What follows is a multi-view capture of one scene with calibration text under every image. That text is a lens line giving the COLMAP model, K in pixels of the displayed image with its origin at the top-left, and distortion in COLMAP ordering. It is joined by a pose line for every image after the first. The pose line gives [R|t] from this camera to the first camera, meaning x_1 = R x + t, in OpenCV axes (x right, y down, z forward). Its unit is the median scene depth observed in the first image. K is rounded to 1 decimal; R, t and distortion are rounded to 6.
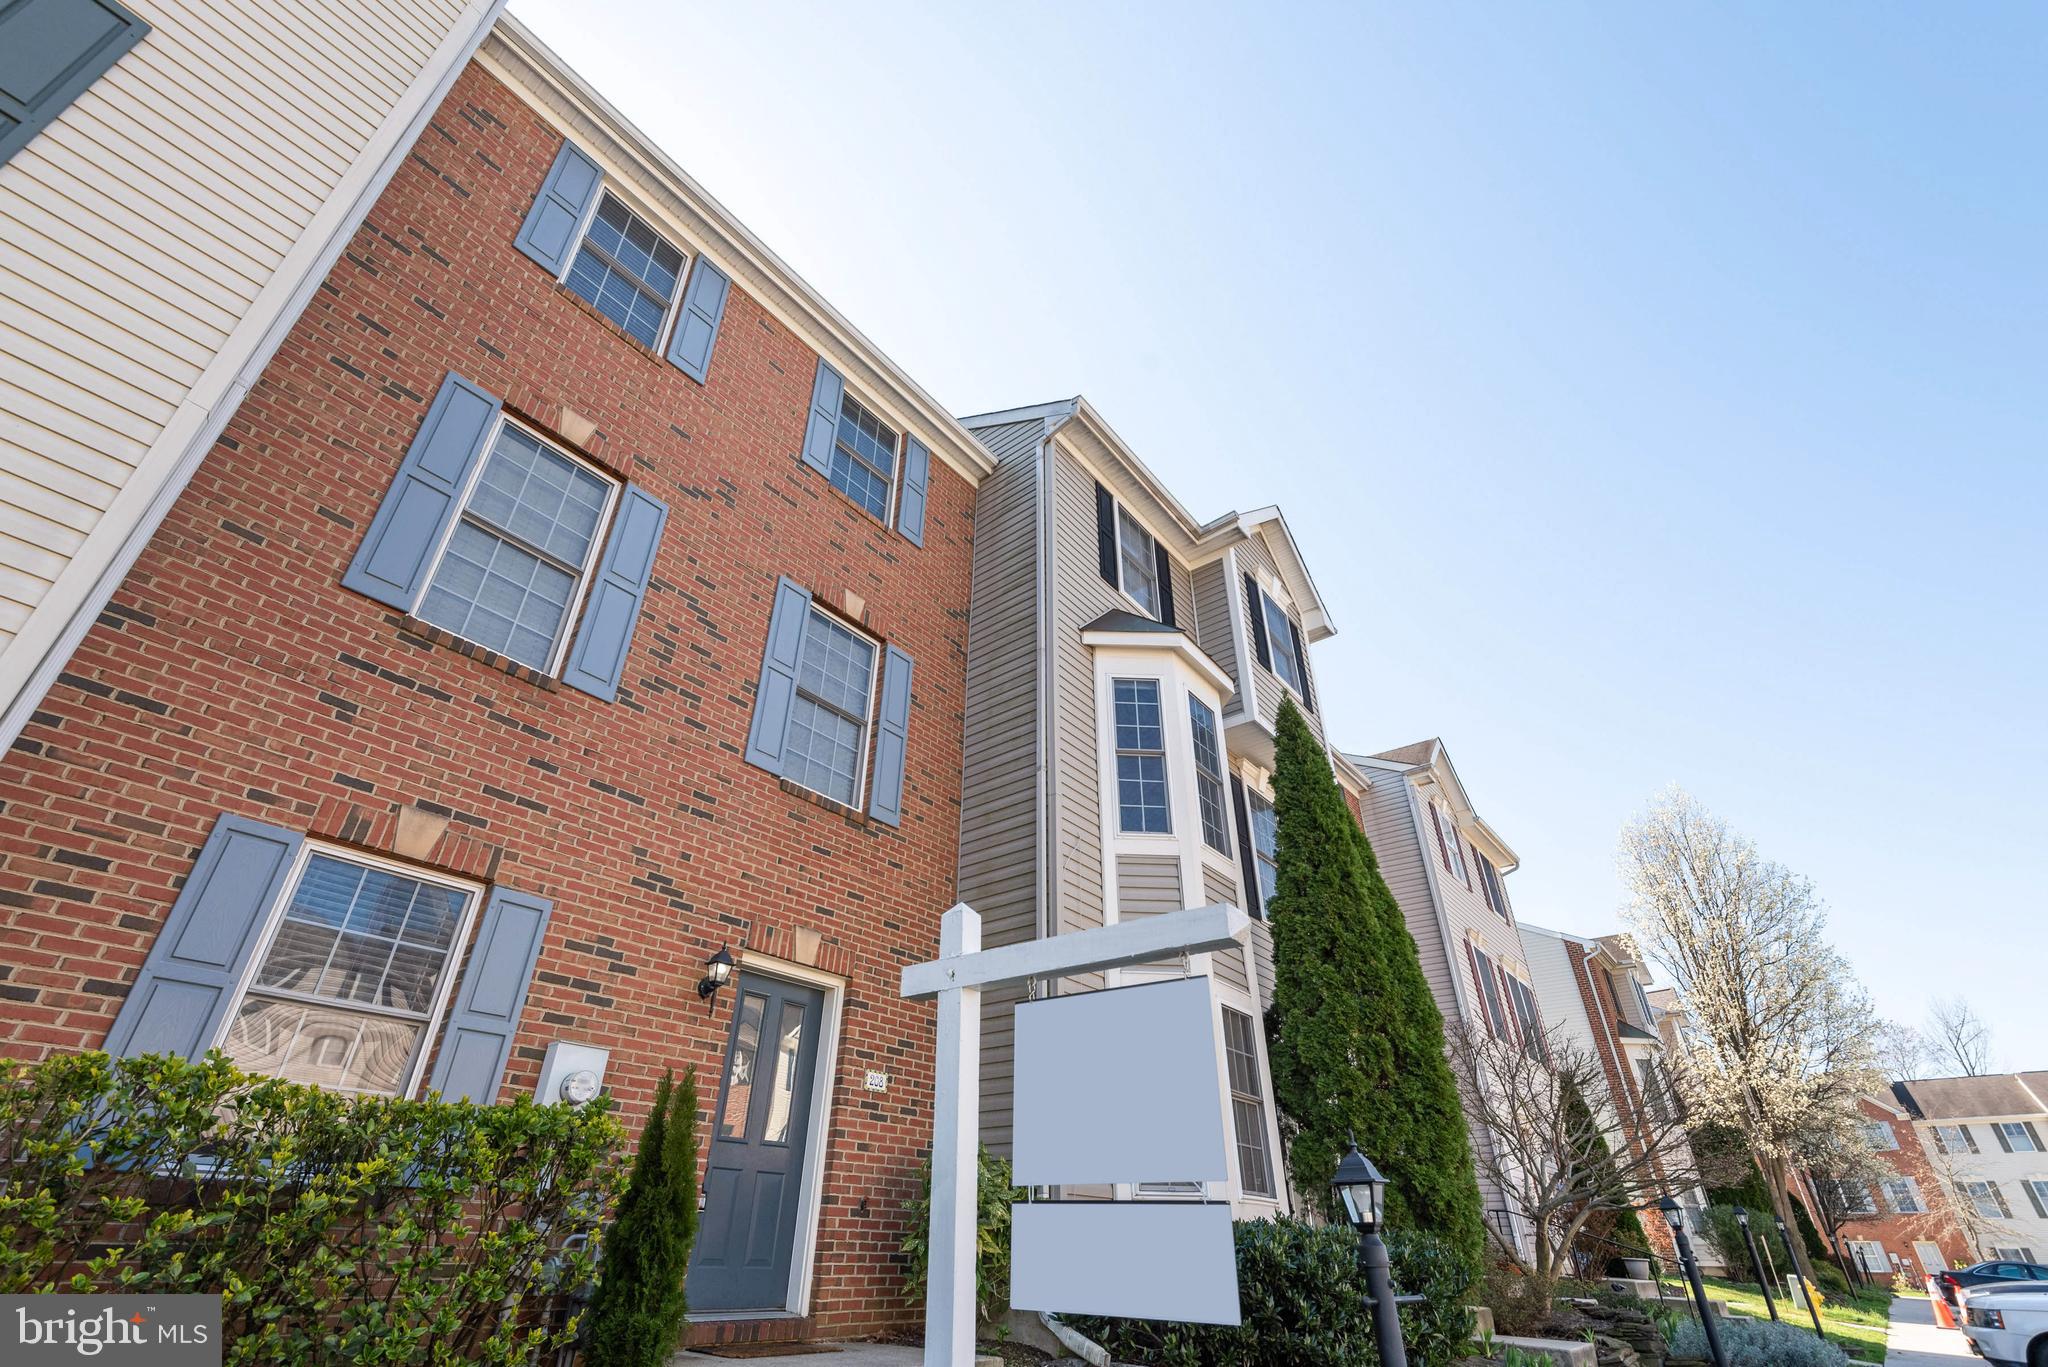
lens RADIAL K [[933.6, 0, 1037.5], [0, 933.6, 678.3], [0, 0, 1]] dist [0.029841, -0.016803]
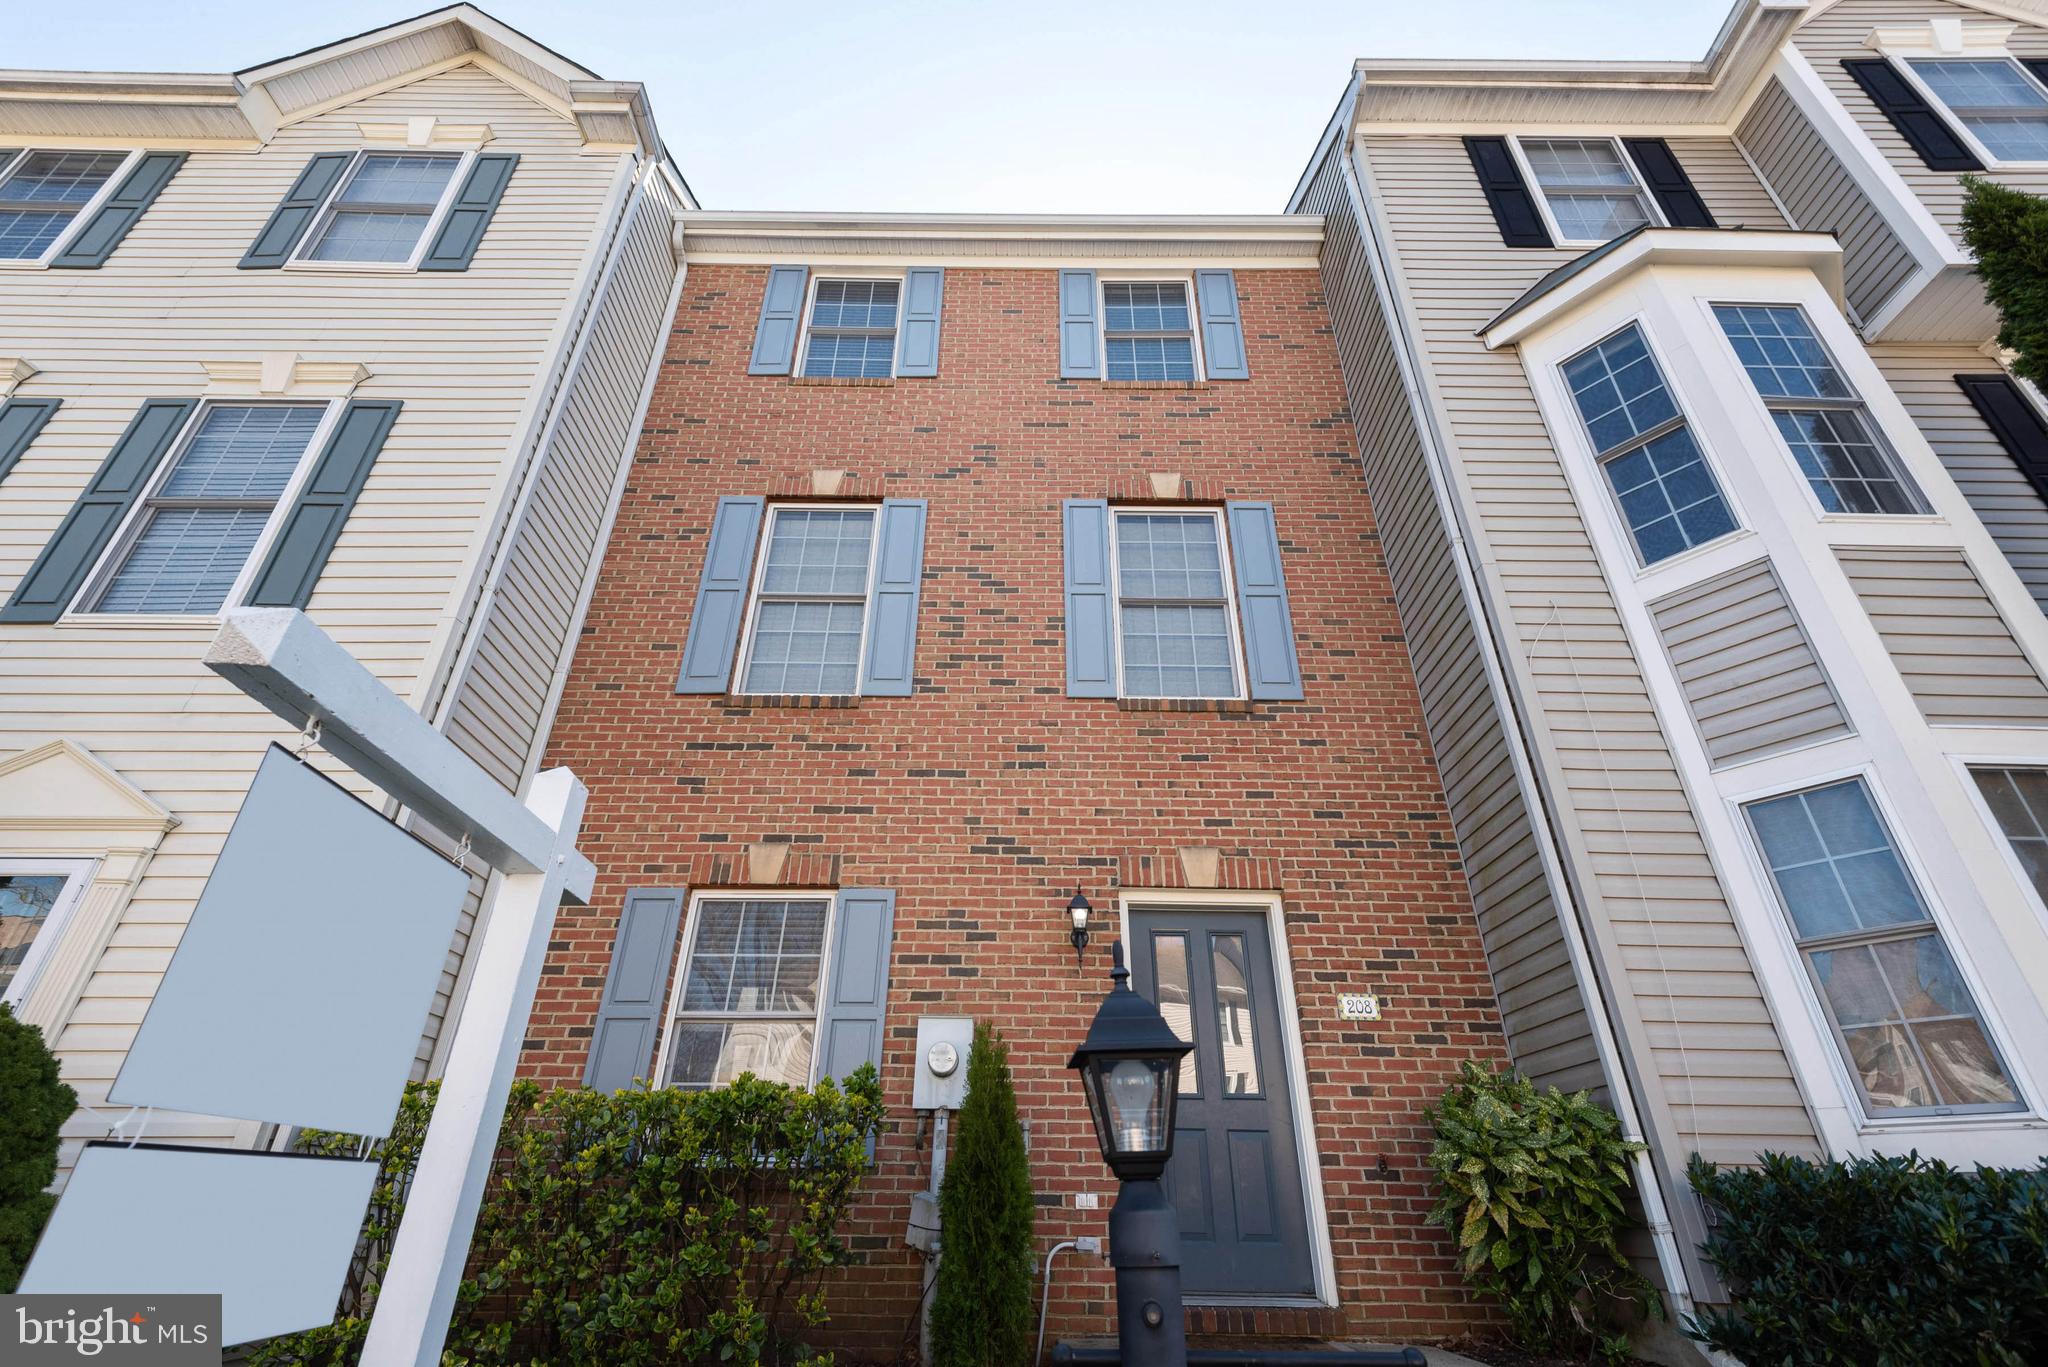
lens RADIAL K [[933.6, 0, 1016.7], [0, 933.6, 689.6], [0, 0, 1]] dist [0.029841, -0.016803]
pose [[0.613364, -0.392983, -0.685090, 0.302598], [0.412225, 0.899189, -0.146729, 0.207446], [0.673688, -0.192413, 0.713528, 0.337504]]
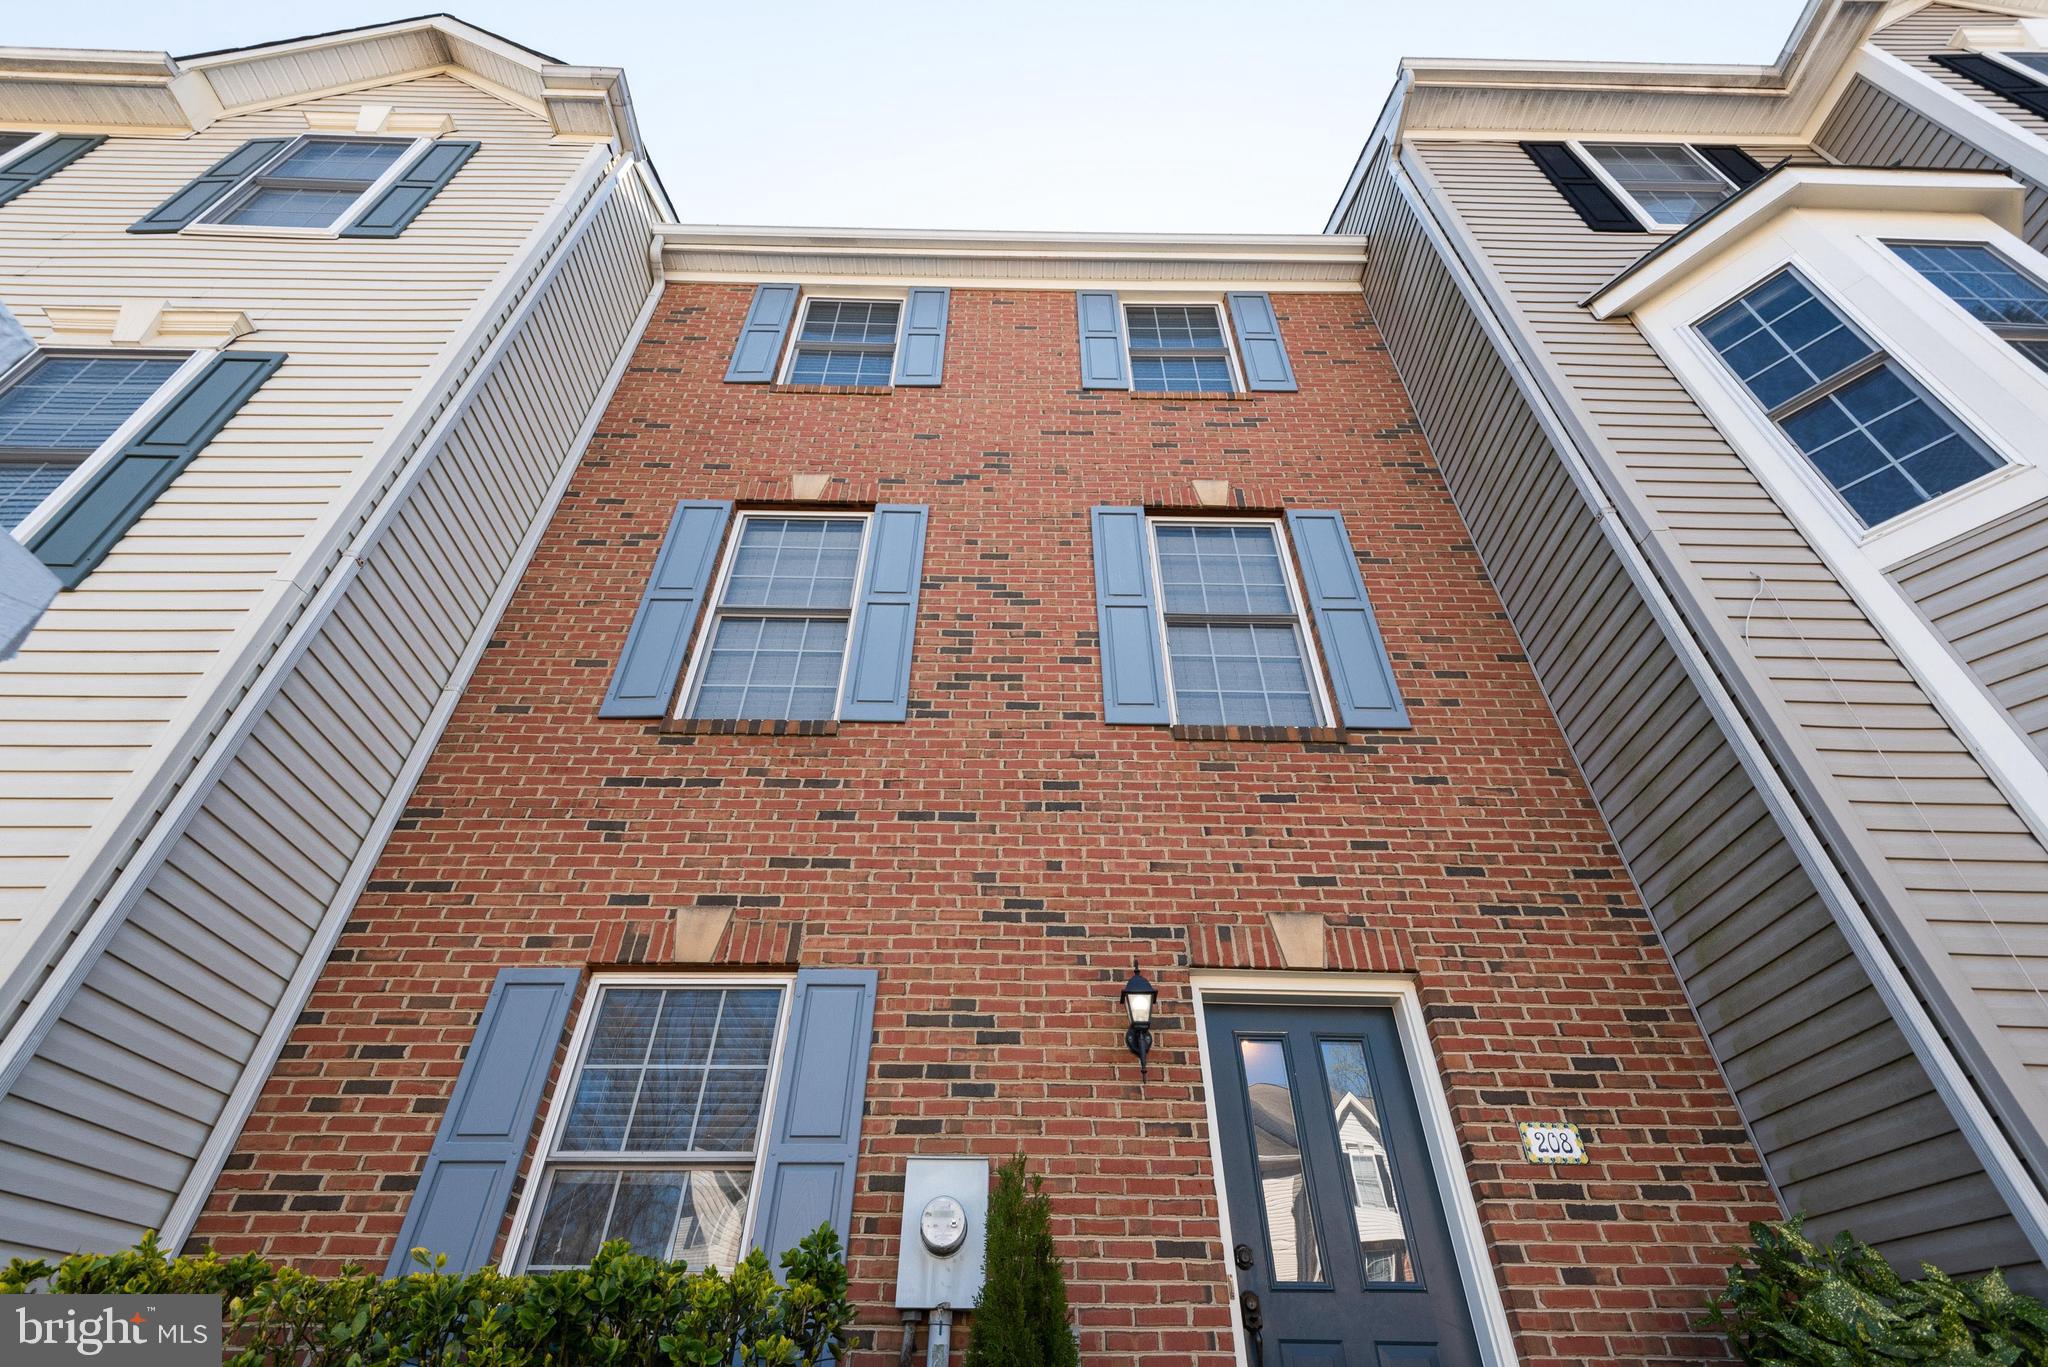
lens RADIAL K [[933.6, 0, 1016.8], [0, 933.6, 683.3], [0, 0, 1]] dist [0.029841, -0.016803]
pose [[0.623261, -0.497344, -0.603486, 0.092644], [0.411624, 0.864792, -0.287578, 0.252544], [0.664915, -0.069173, 0.743709, 0.458094]]
